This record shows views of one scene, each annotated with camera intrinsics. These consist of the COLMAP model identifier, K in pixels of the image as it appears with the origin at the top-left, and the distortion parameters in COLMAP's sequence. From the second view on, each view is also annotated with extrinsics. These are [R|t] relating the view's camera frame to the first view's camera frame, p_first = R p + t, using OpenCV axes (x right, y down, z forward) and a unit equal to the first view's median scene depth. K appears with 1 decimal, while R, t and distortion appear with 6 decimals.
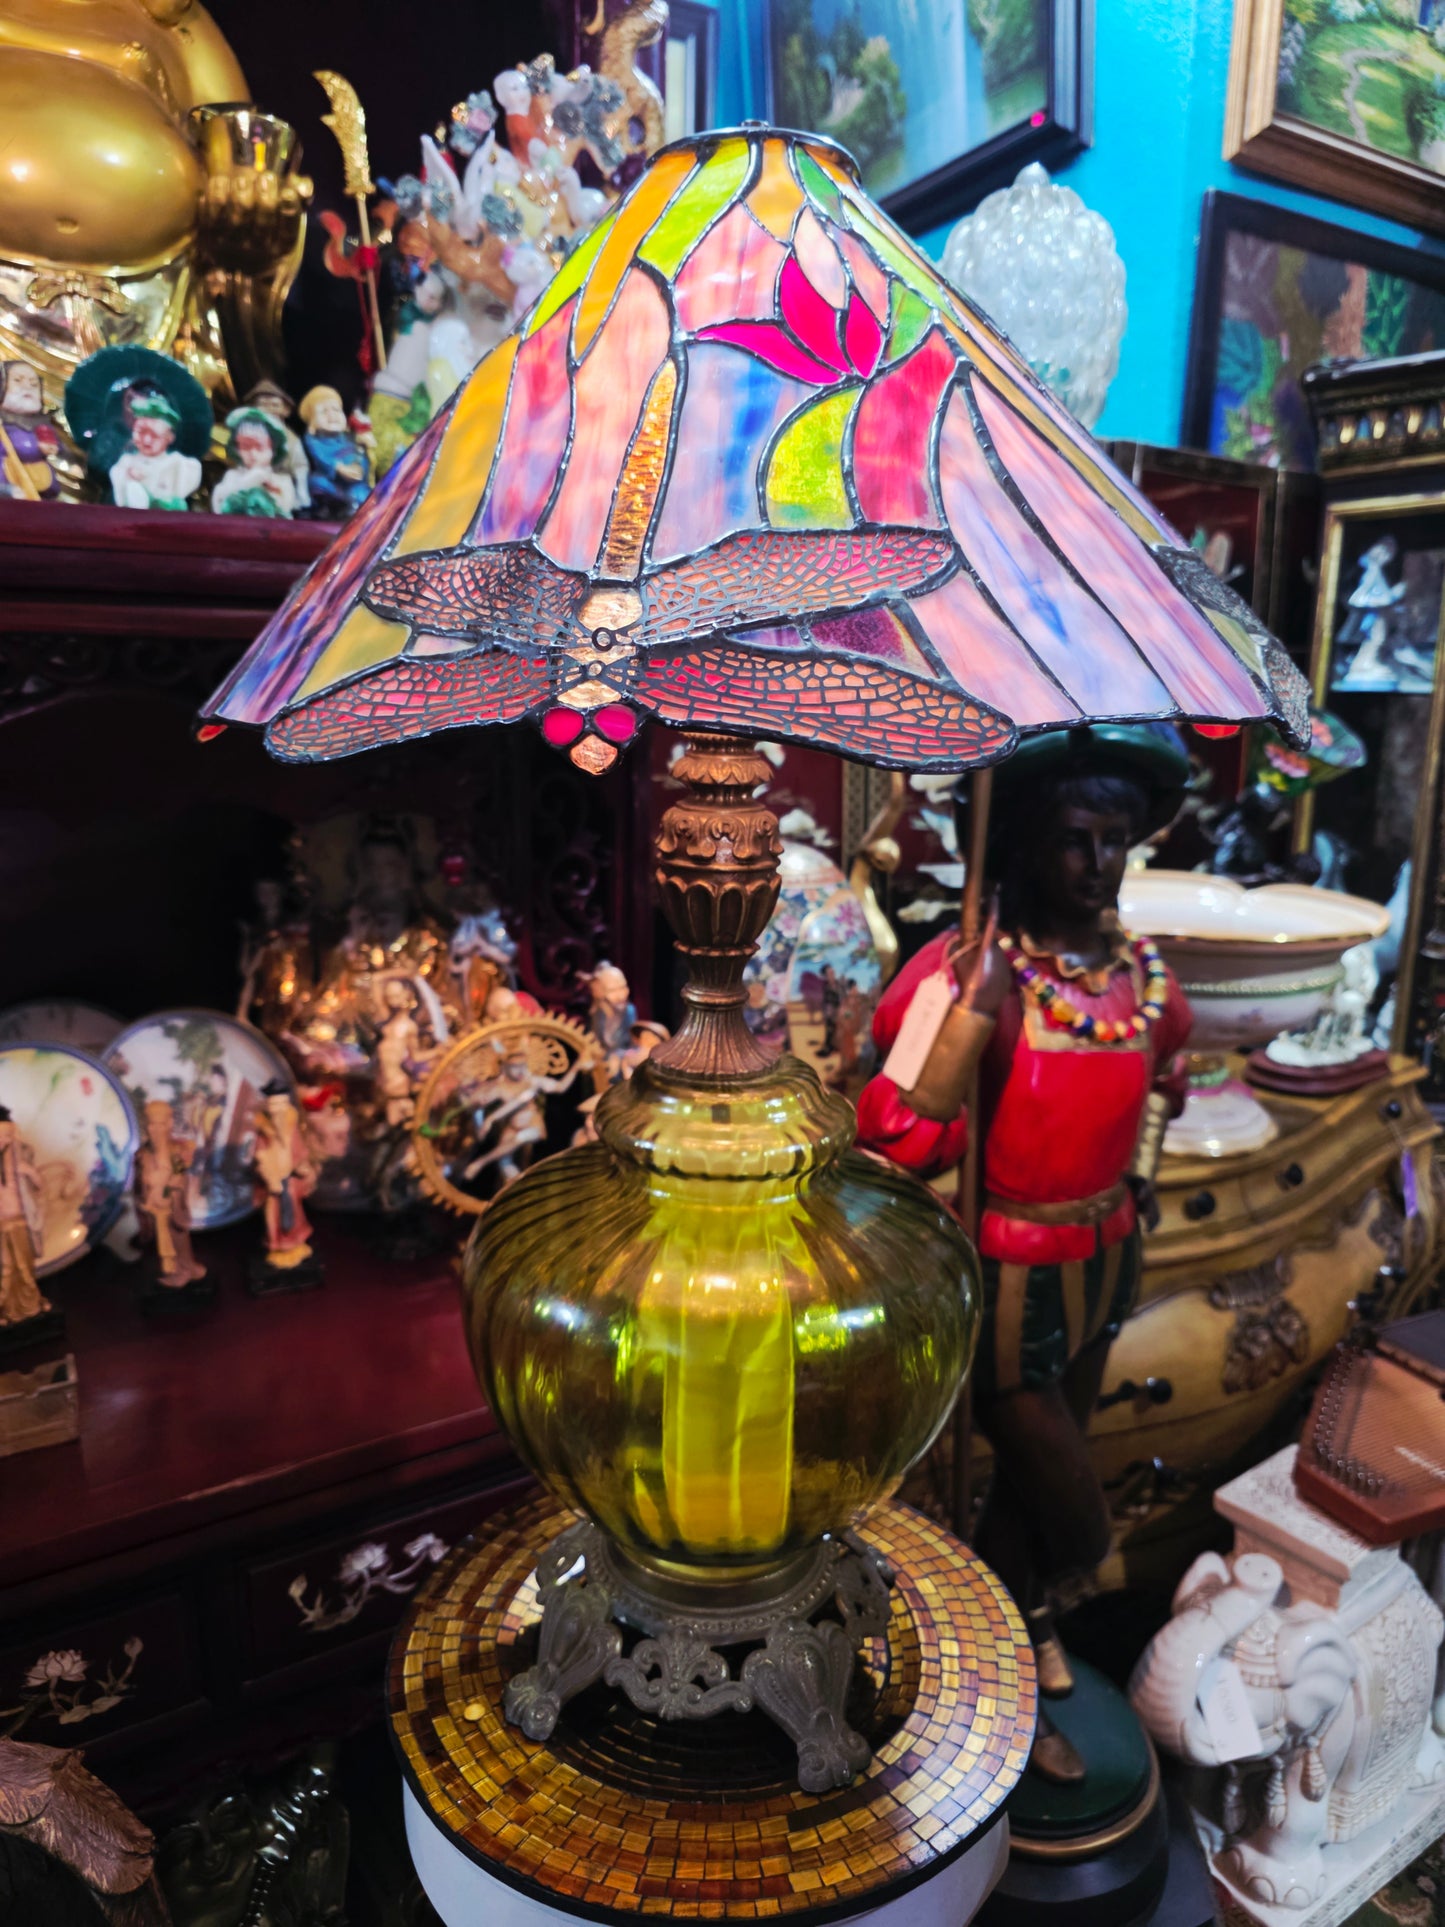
lens RADIAL K [[1304.9, 0, 715.9], [0, 1304.9, 956.2], [0, 0, 1]] dist [0.030247, -0.031236]
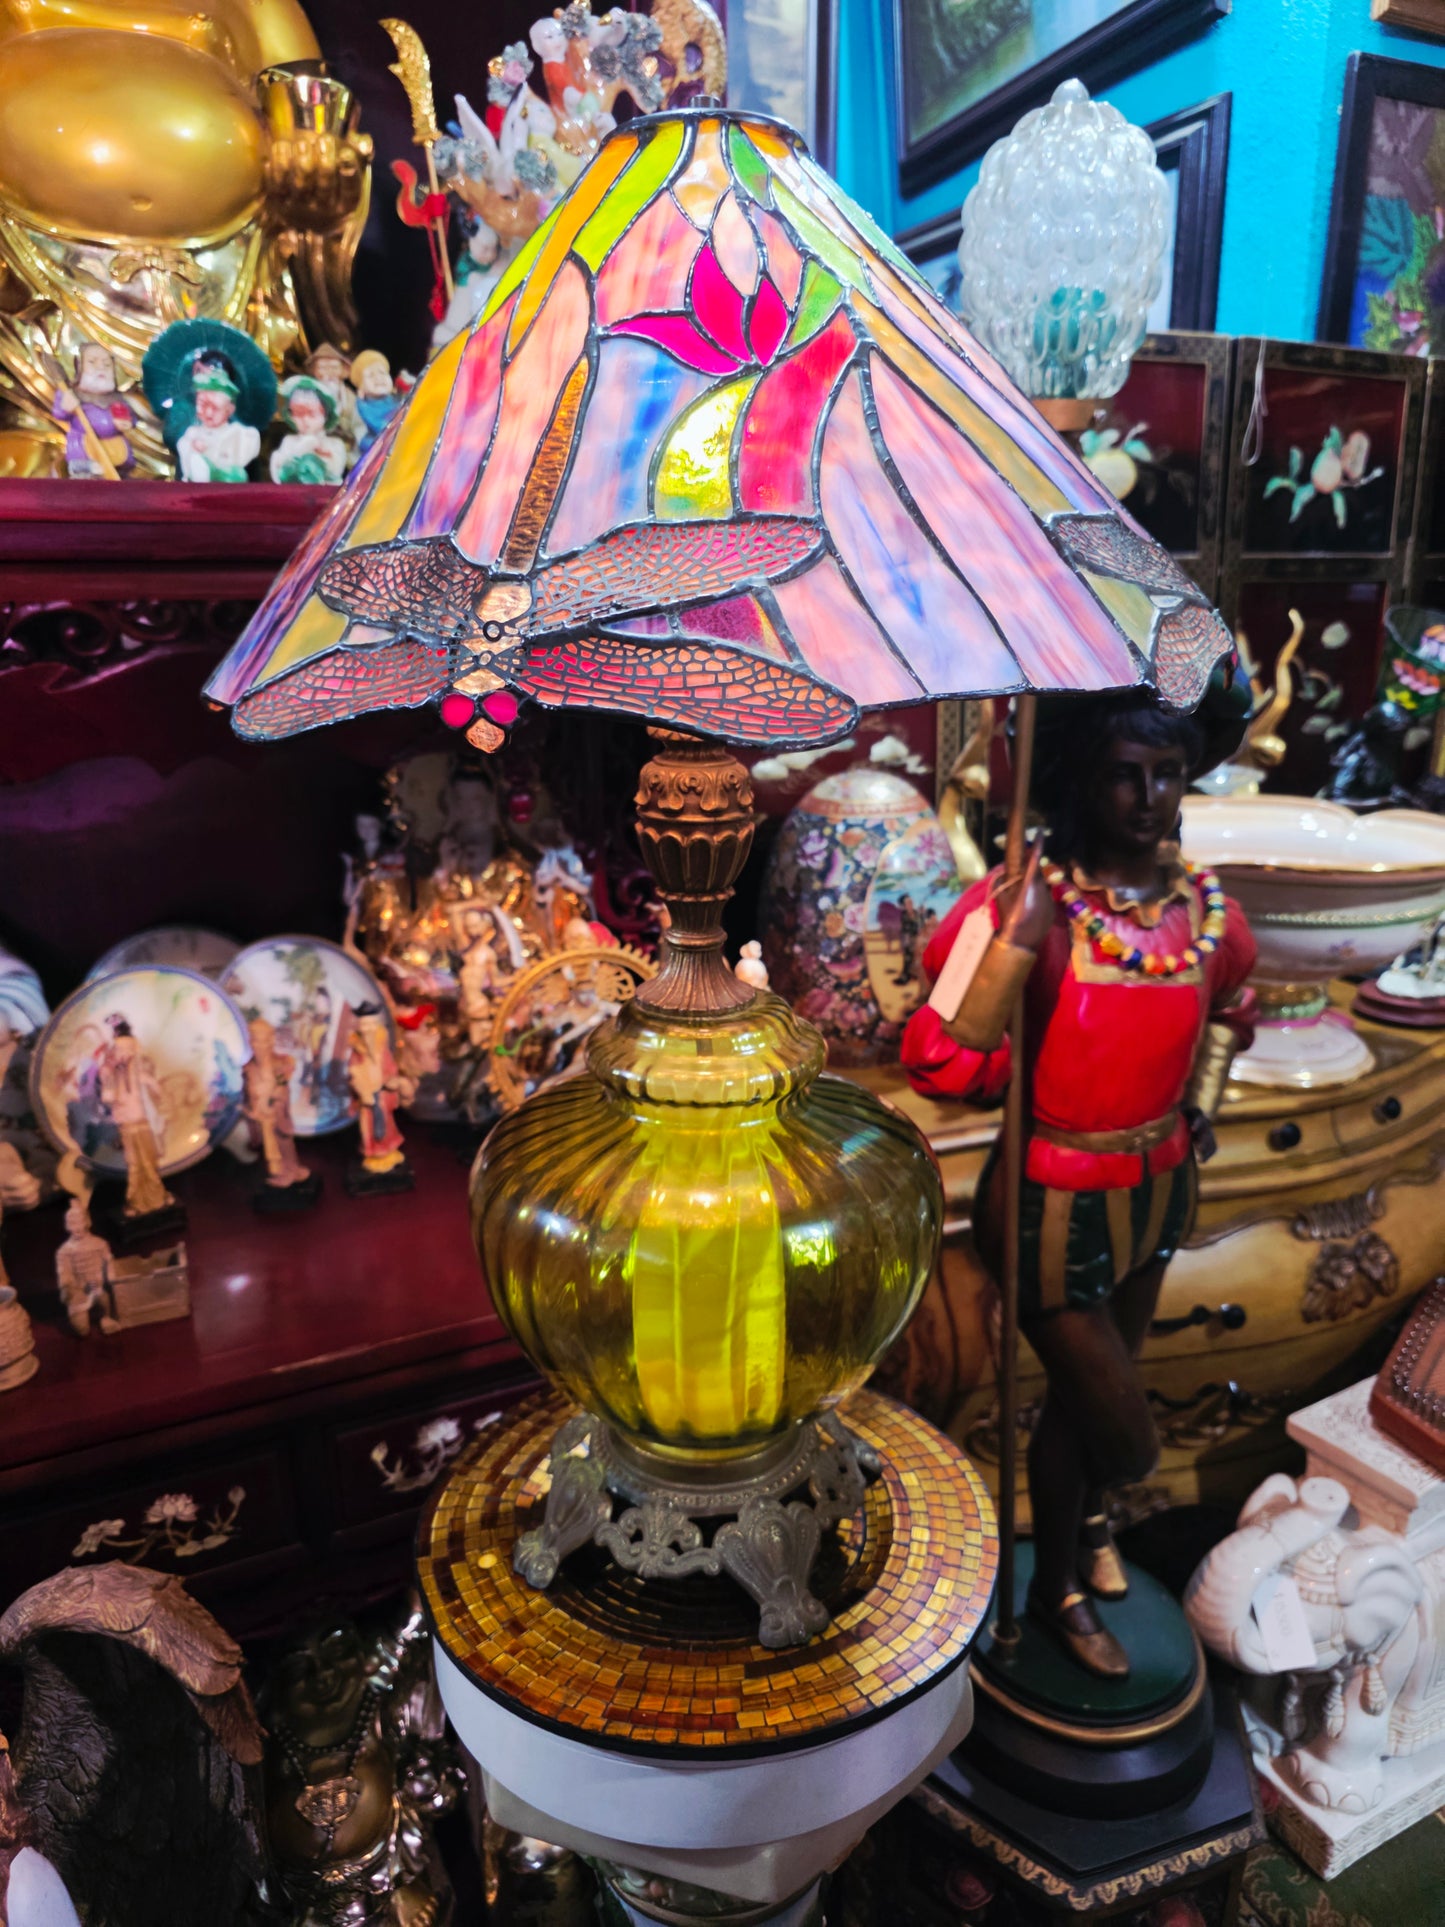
lens RADIAL K [[1298.6, 0, 709.0], [0, 1298.6, 977.4], [0, 0, 1]] dist [0.036831, -0.036247]
pose [[0.992628, 0.010381, -0.120757, 0.100573], [-0.000861, 0.996904, 0.078619, -0.014920], [0.121199, -0.077936, 0.989564, -0.045061]]
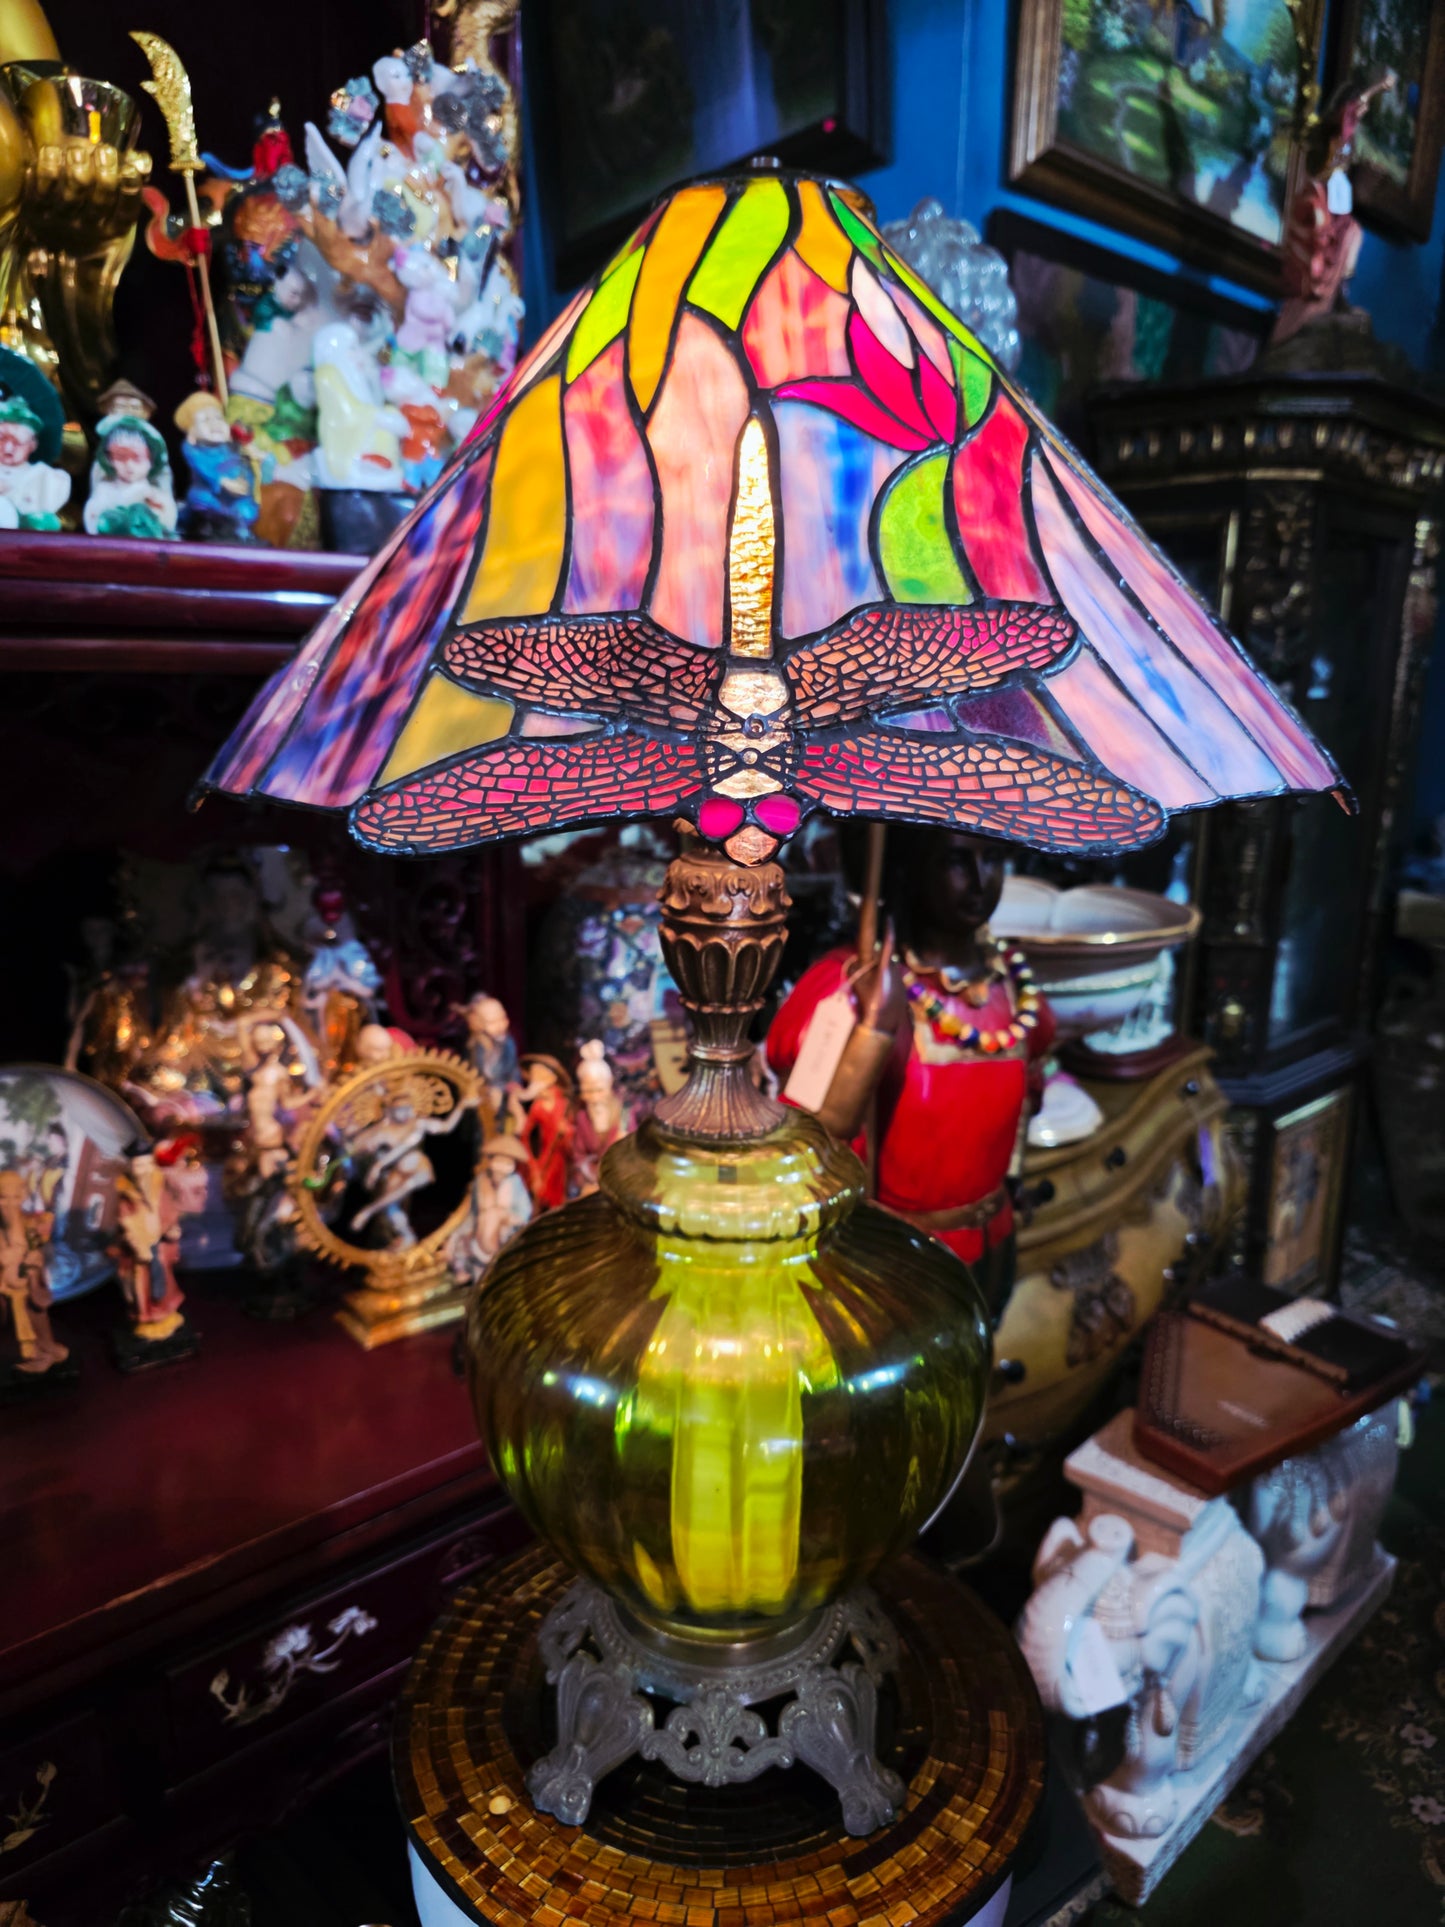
lens RADIAL K [[1307.5, 0, 716.0], [0, 1307.5, 983.0], [0, 0, 1]] dist [0.027970, -0.029507]
pose [[0.983118, -0.042473, 0.177972, -0.125320], [0.037890, 0.998859, 0.029073, -0.035301], [-0.179004, -0.021838, 0.983606, 0.025619]]
